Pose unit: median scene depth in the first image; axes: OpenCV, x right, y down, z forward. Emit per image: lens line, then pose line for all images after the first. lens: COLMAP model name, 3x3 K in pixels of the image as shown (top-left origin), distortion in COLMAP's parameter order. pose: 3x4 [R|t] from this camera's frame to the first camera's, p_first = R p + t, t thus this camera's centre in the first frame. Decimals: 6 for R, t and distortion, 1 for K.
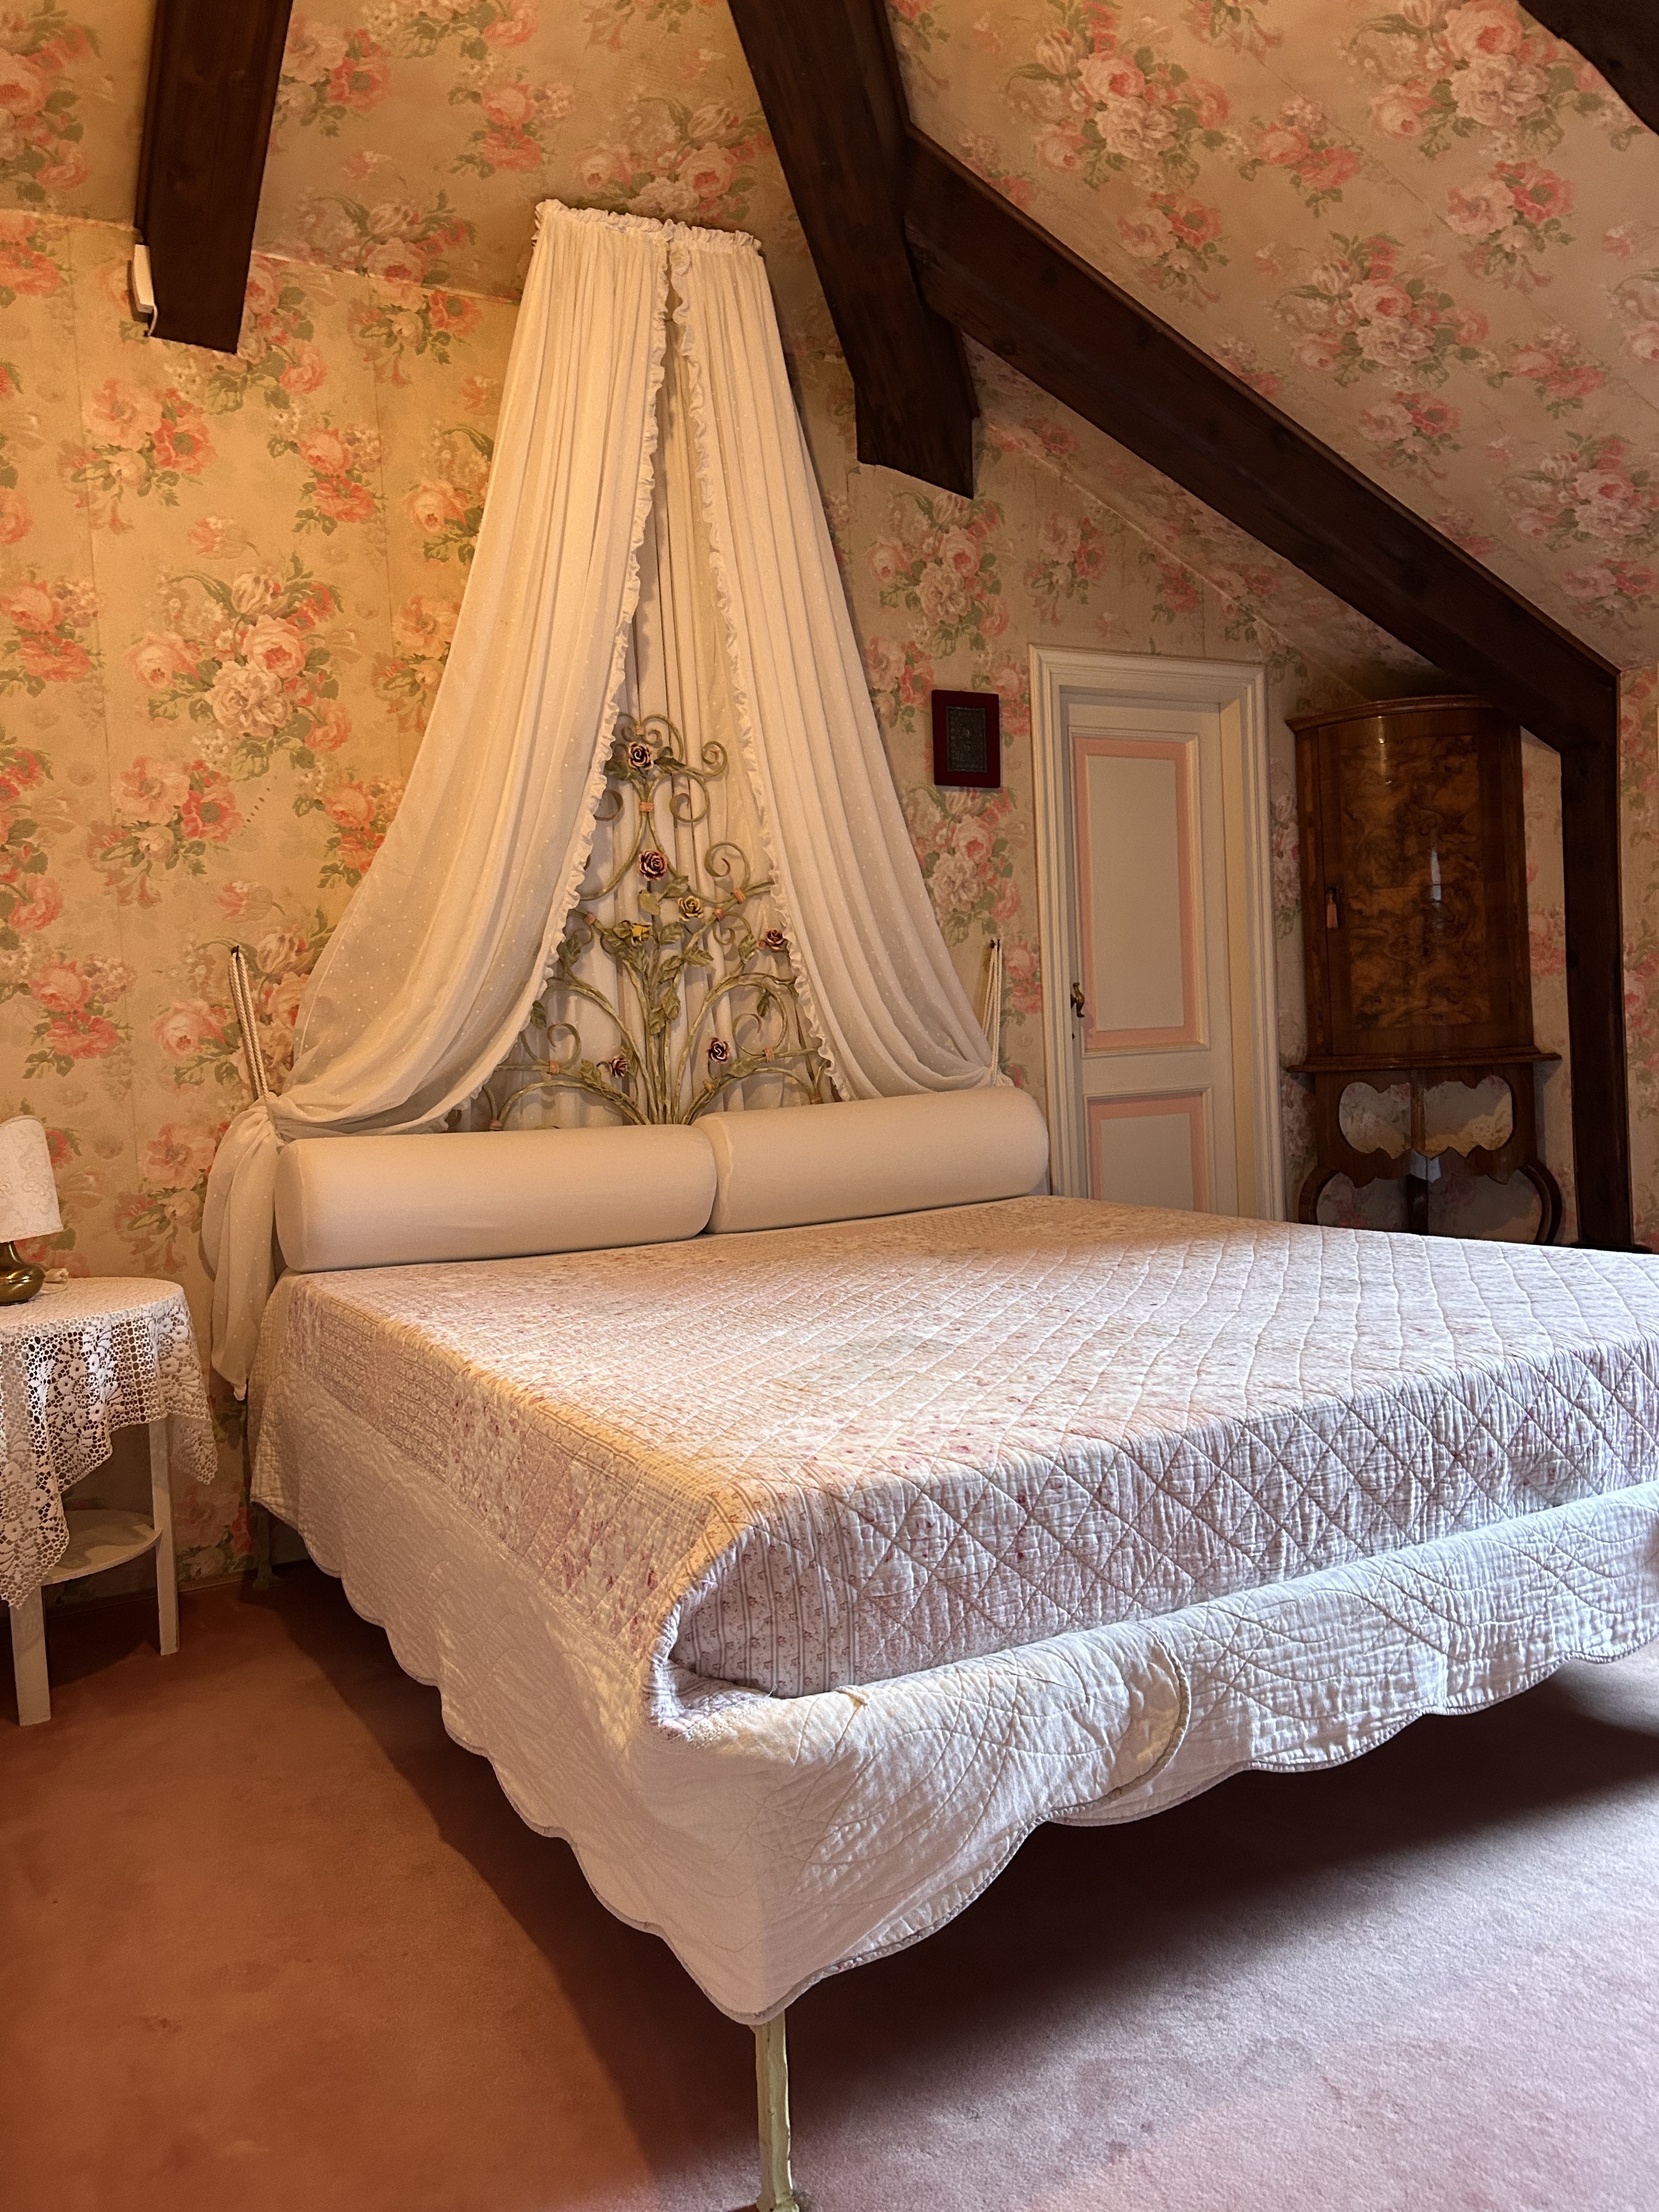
lens RADIAL K [[1686.0, 0, 836.5], [0, 1686.0, 1129.1], [0, 0, 1]] dist [-0.000280, -0.009925]
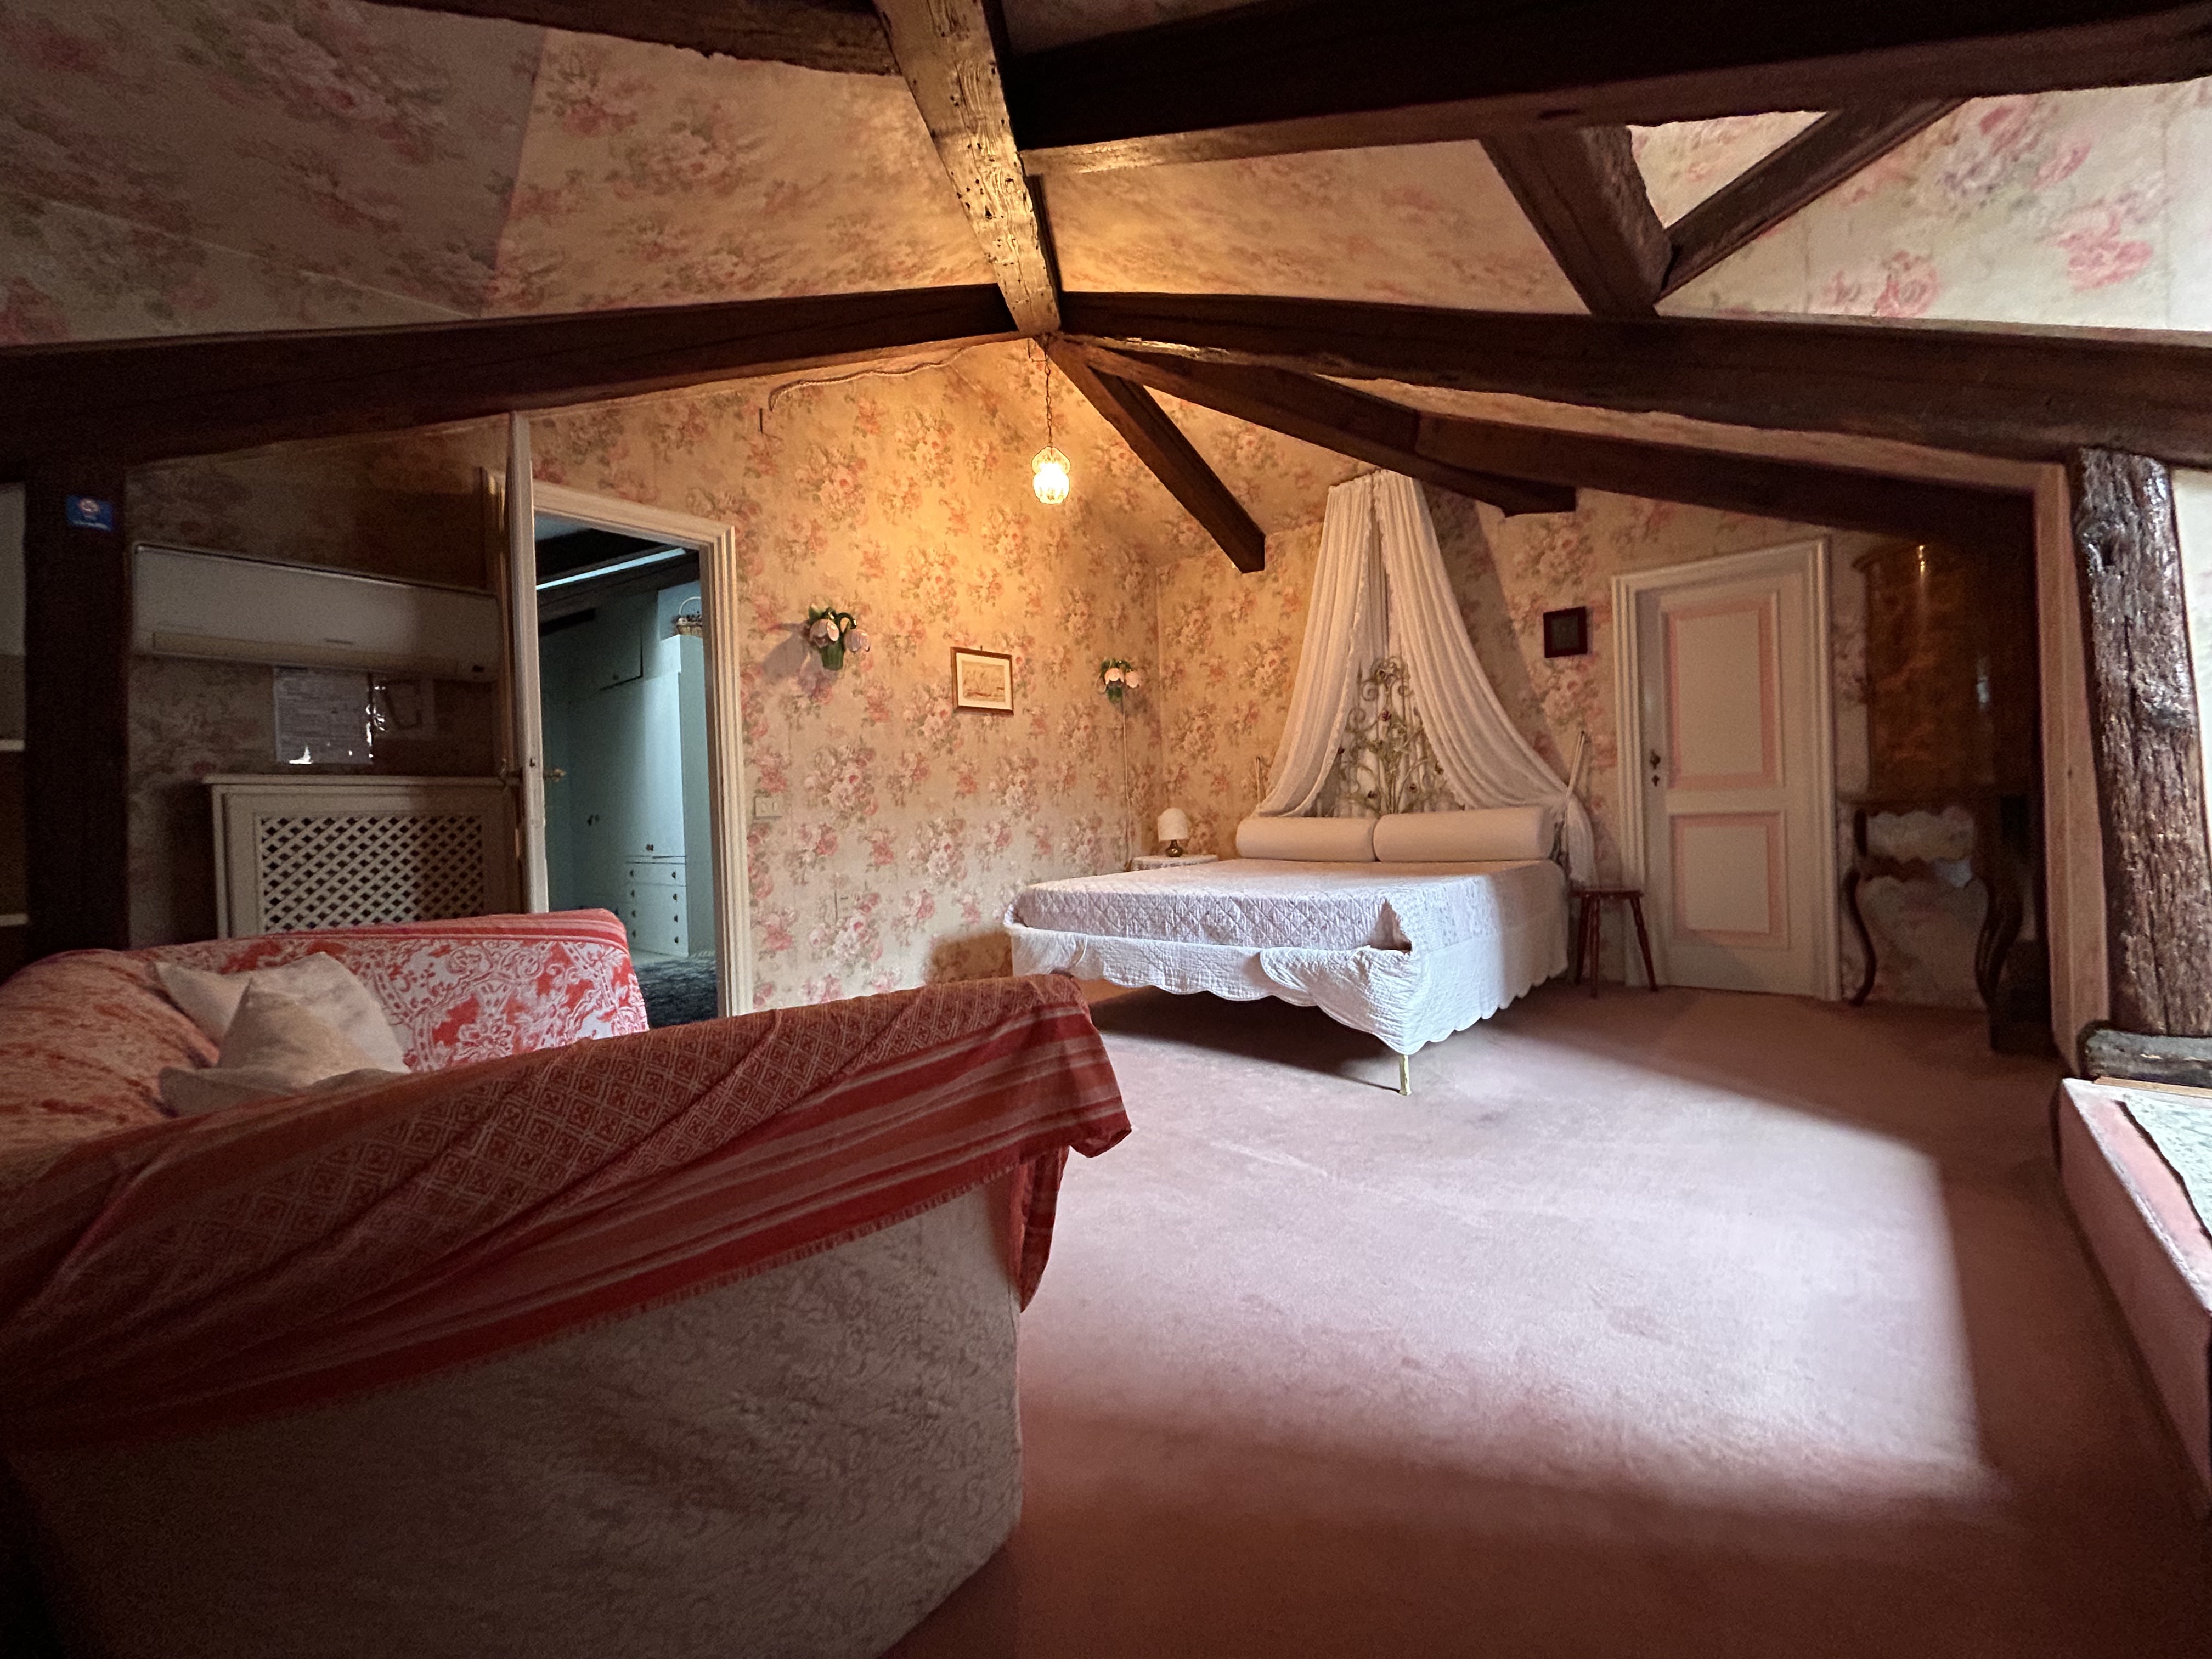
lens RADIAL K [[896.8, 0, 1087.7], [0, 896.8, 820.9], [0, 0, 1]] dist [-0.003200, 0.000670]
pose [[0.326756, 0.036313, -0.944411, 1.031819], [-0.026802, 0.999216, 0.029147, -0.024200], [0.944729, 0.015788, 0.327473, 0.123897]]
